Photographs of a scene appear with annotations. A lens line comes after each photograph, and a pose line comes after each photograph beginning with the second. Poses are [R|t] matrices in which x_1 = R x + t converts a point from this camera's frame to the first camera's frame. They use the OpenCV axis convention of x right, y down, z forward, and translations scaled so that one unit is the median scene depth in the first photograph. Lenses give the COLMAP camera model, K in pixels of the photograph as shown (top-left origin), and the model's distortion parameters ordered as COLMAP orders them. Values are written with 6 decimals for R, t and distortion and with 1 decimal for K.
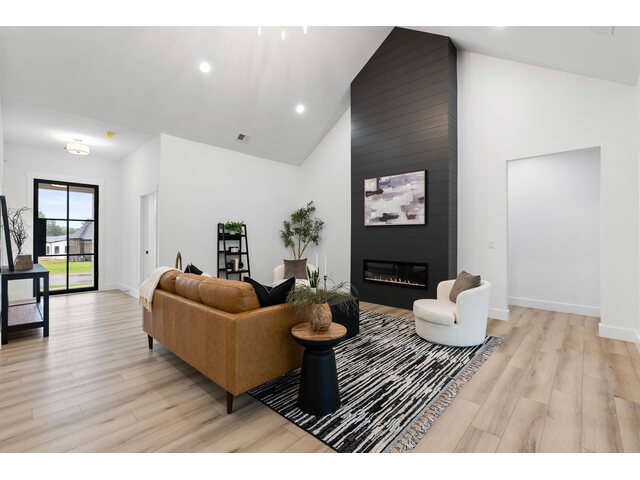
lens RADIAL K [[290.2, 0, 322.0], [0, 290.2, 236.2], [0, 0, 1]] dist [-0.013449, 0.003539]
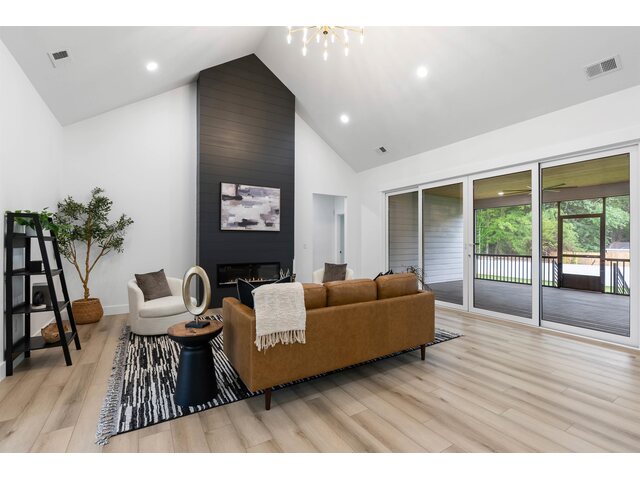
lens RADIAL K [[290.2, 0, 324.3], [0, 290.2, 241.7], [0, 0, 1]] dist [-0.013449, 0.003539]
pose [[0.262842, -0.002700, 0.964835, -0.801077], [-0.002802, 0.999990, 0.003562, -0.000351], [-0.964835, -0.003640, 0.262831, 0.466712]]
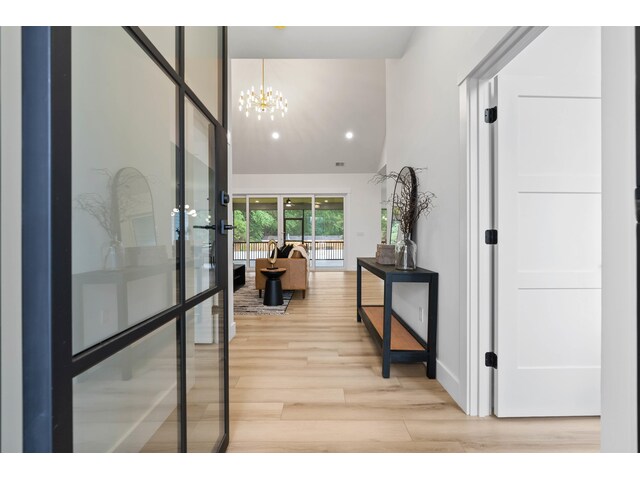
lens RADIAL K [[290.2, 0, 317.8], [0, 290.2, 236.8], [0, 0, 1]] dist [-0.013449, 0.003539]
pose [[-0.687239, -0.005861, 0.726408, -1.188420], [0.003124, 0.999934, 0.011024, 0.017909], [-0.726425, 0.009846, -0.687175, 1.360513]]
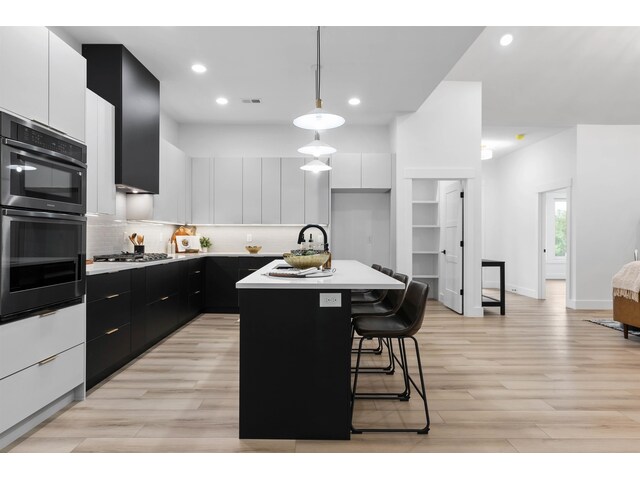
lens RADIAL K [[388.4, 0, 309.3], [0, 388.4, 237.3], [0, 0, 1]] dist [-0.002140, 0.000325]
pose [[0.672514, -0.001738, -0.740083, -0.214748], [-0.000236, 0.999997, -0.002562, 0.017099], [0.740085, 0.001897, 0.672511, -0.529793]]
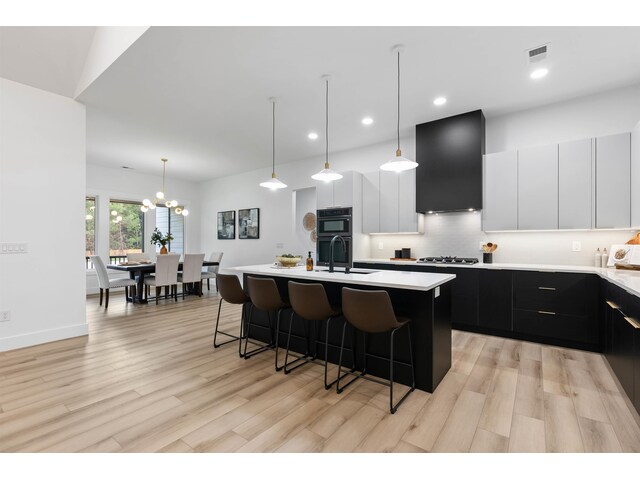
lens RADIAL K [[290.2, 0, 321.3], [0, 290.2, 242.9], [0, 0, 1]] dist [-0.013449, 0.003539]
pose [[-0.993871, -0.002882, -0.110504, -0.648550], [-0.002687, 0.999995, -0.001914, 0.007981], [0.110509, -0.001605, -0.993874, 0.618055]]
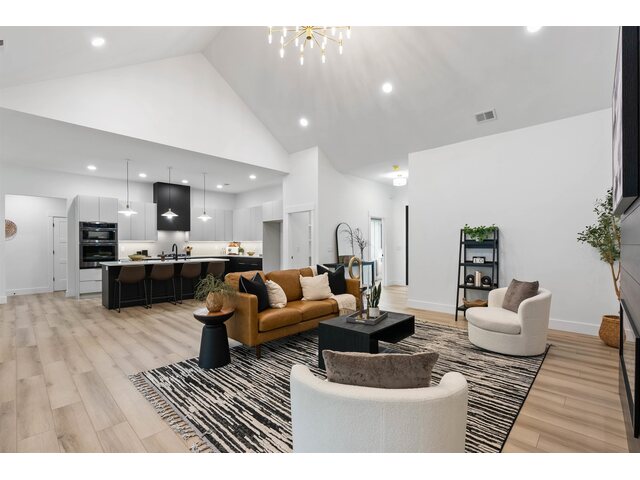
lens RADIAL K [[290.2, 0, 316.6], [0, 290.2, 246.5], [0, 0, 1]] dist [-0.013449, 0.003539]
pose [[-0.021820, 0.003034, -0.999757, 0.621594], [0.006379, 0.999975, 0.002896, 0.004031], [0.999742, -0.006315, -0.021839, 0.686686]]
